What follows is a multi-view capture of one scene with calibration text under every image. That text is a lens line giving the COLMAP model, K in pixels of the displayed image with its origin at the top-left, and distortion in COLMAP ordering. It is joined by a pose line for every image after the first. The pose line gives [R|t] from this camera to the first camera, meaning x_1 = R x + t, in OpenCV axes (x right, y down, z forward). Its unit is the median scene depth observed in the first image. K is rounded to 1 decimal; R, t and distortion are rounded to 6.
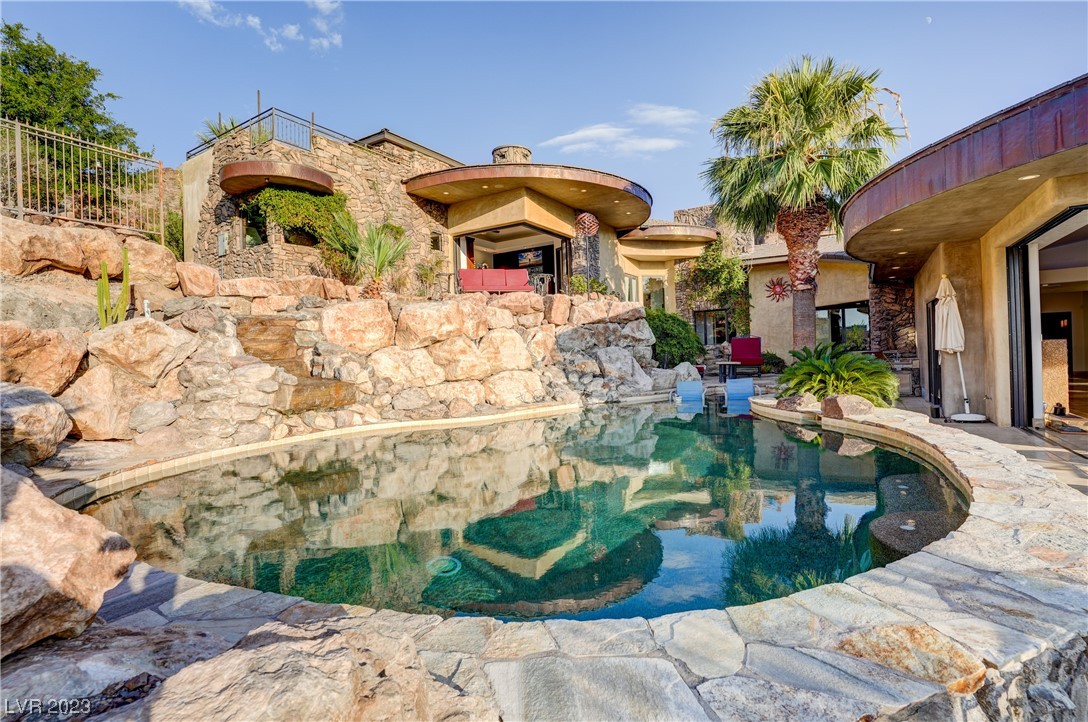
lens RADIAL K [[535.6, 0, 538.1], [0, 535.6, 359.2], [0, 0, 1]] dist [-0.066701, 0.025607]
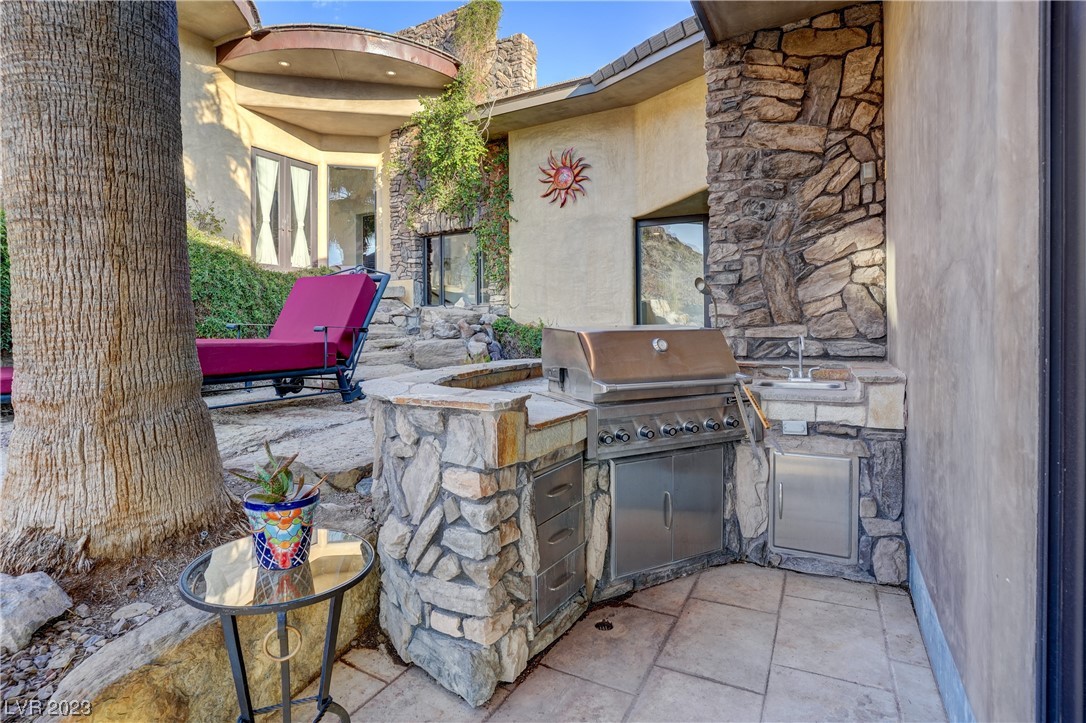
lens RADIAL K [[534.6, 0, 526.3], [0, 534.6, 337.0], [0, 0, 1]] dist [-0.066701, 0.025607]
pose [[0.999302, 0.017709, 0.032885, 0.665216], [-0.018320, 0.999664, 0.018350, -0.017241], [-0.032549, -0.018940, 0.999291, 0.921223]]
